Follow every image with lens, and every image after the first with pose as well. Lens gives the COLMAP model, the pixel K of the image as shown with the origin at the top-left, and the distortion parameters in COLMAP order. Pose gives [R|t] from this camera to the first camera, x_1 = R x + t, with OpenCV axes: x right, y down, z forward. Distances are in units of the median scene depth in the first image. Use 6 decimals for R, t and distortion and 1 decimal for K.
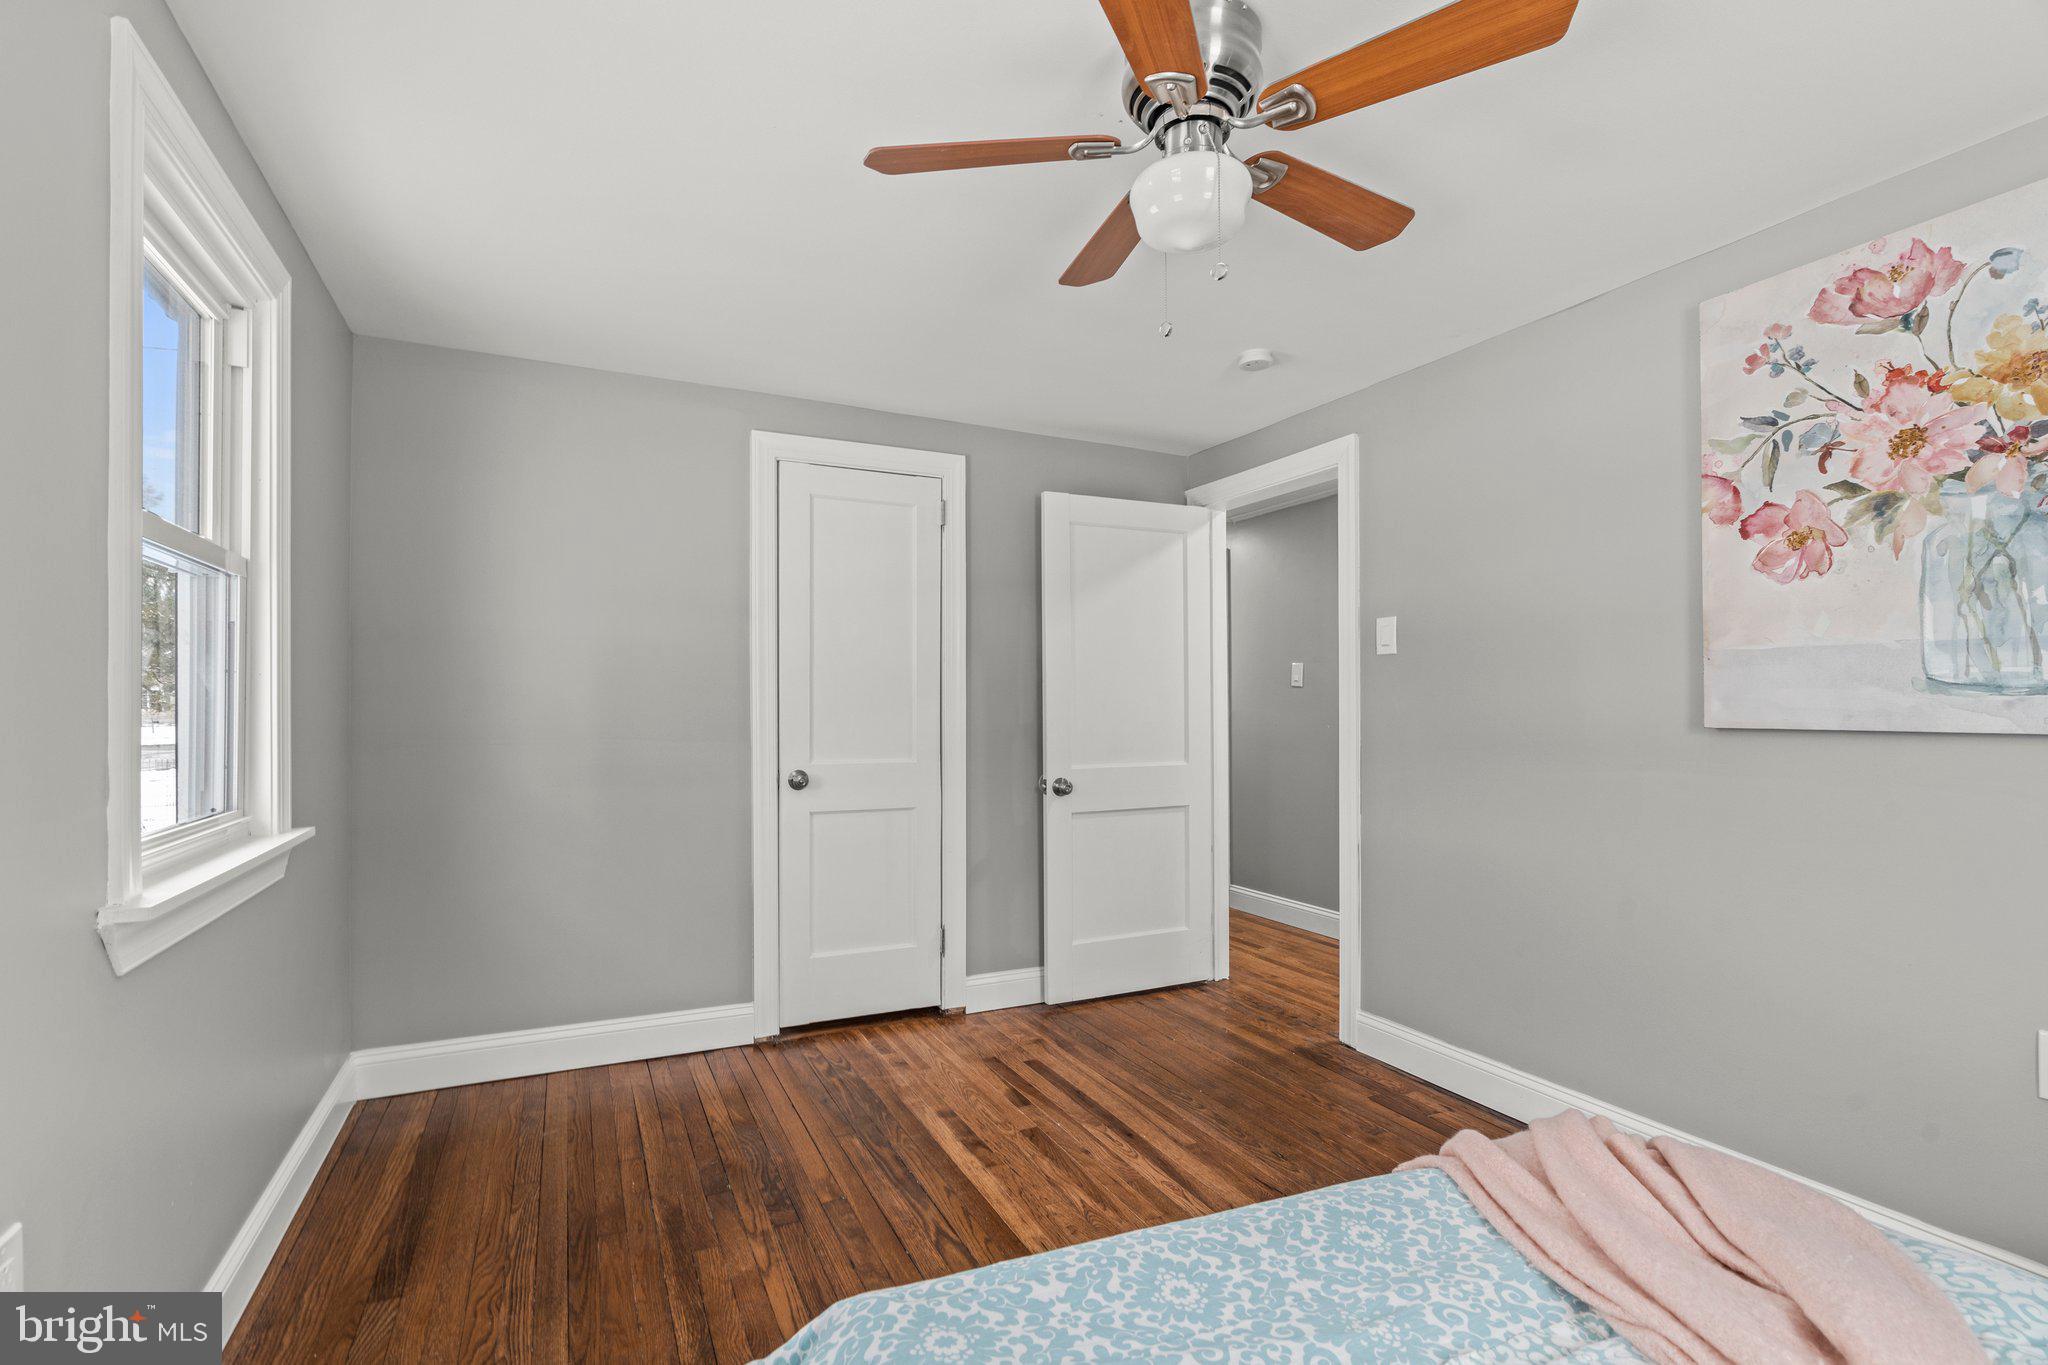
lens RADIAL K [[913.4, 0, 1019.2], [0, 913.4, 673.9], [0, 0, 1]] dist [-0.000347, -0.000247]
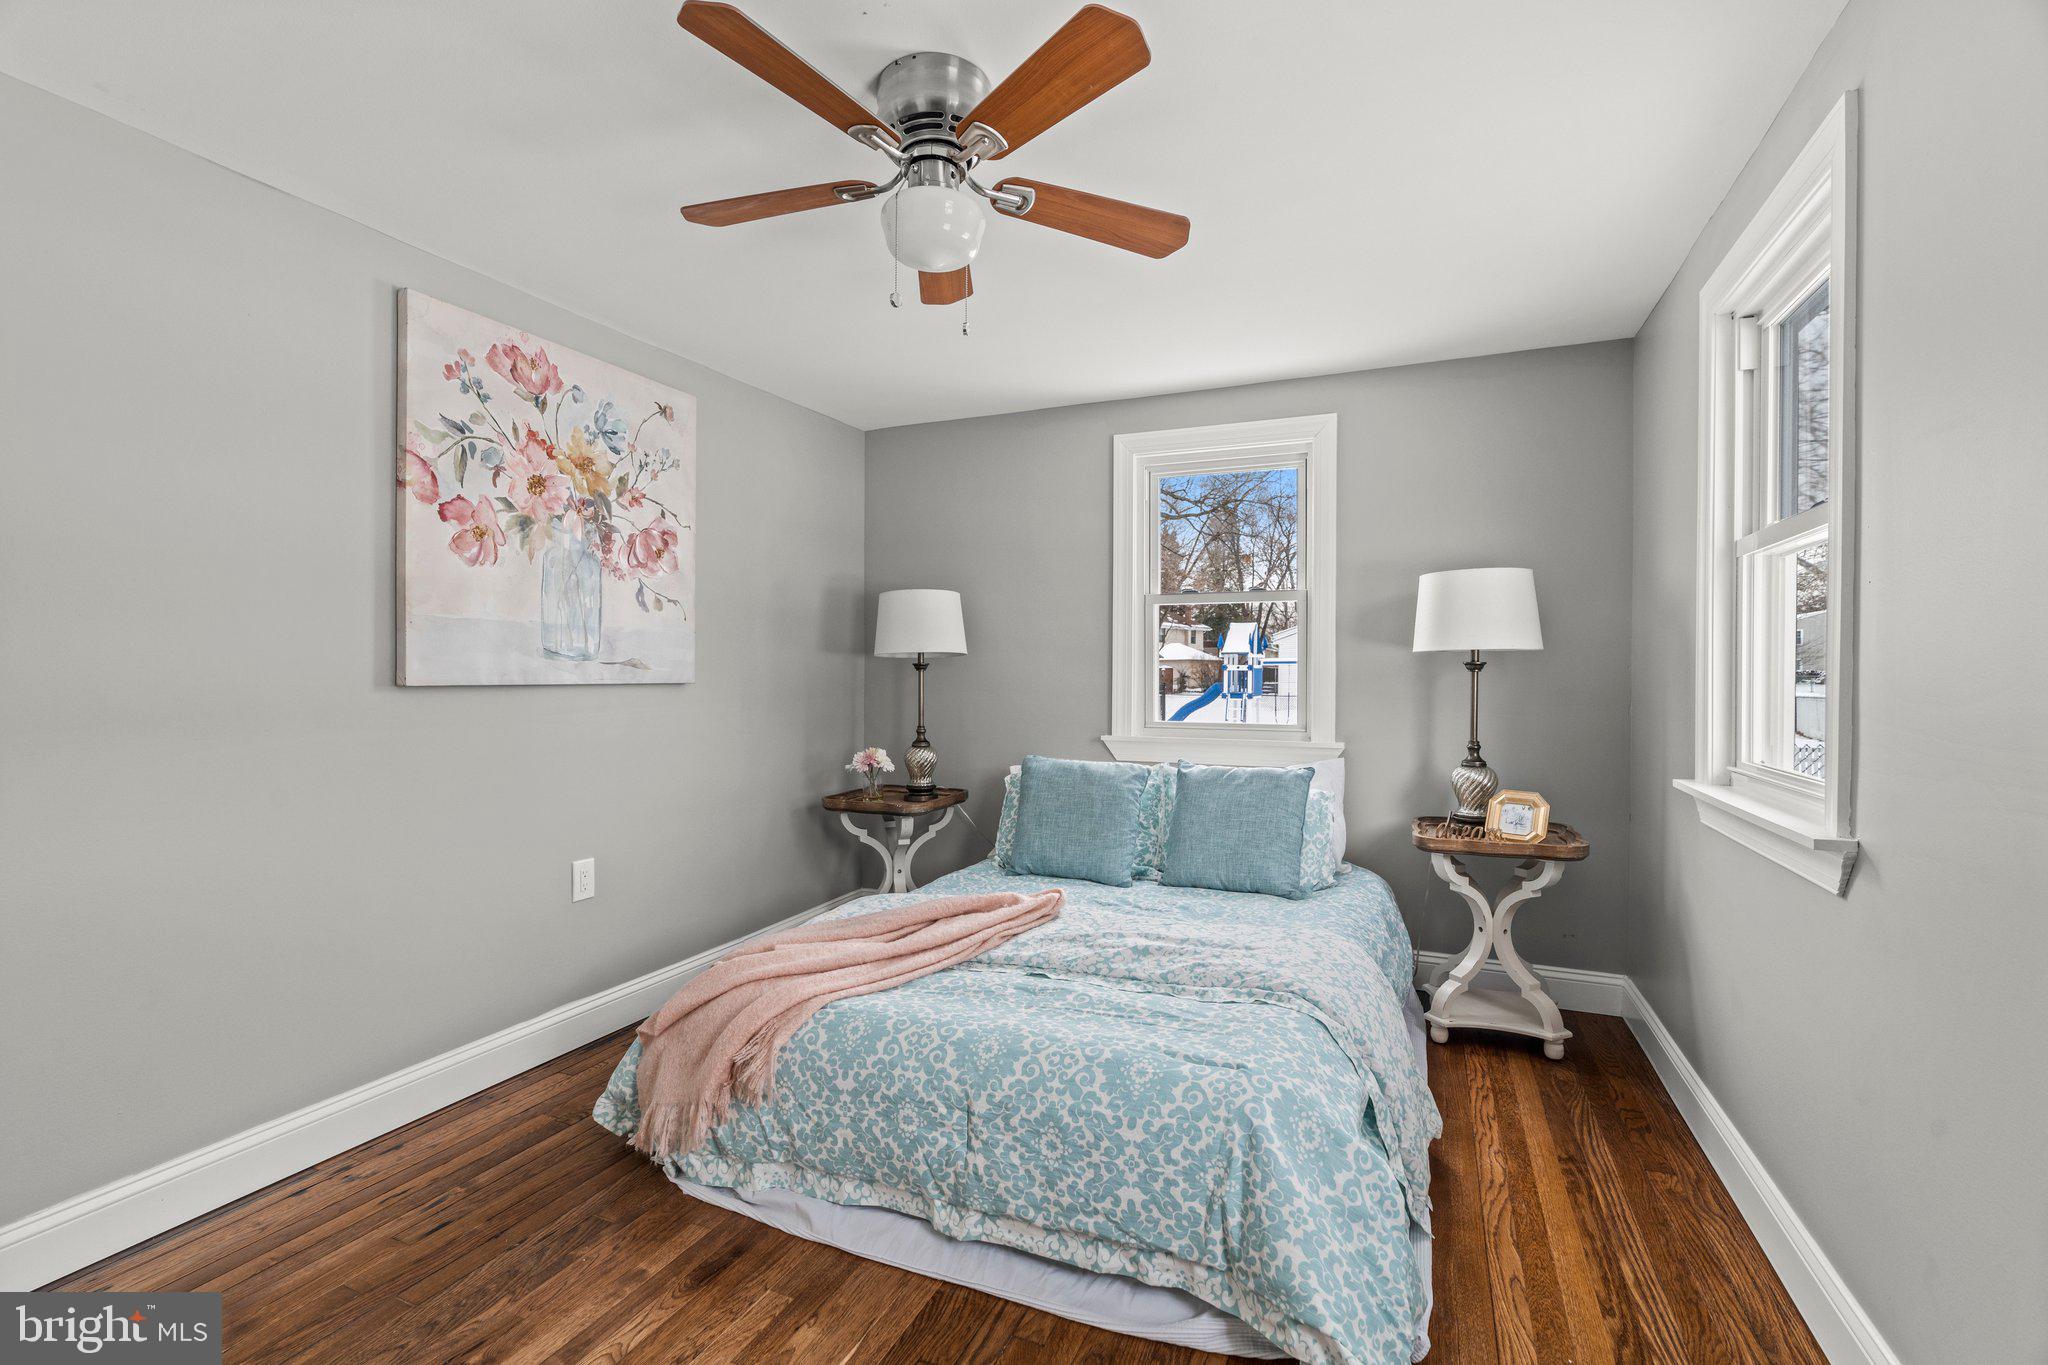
lens RADIAL K [[960.6, 0, 1002.4], [0, 960.6, 685.9], [0, 0, 1]] dist [-0.002661, -0.000150]
pose [[-0.636918, -0.001332, 0.770931, -0.614800], [-0.021252, 0.999649, -0.015830, 0.067376], [-0.770639, -0.026466, -0.636722, 1.273119]]
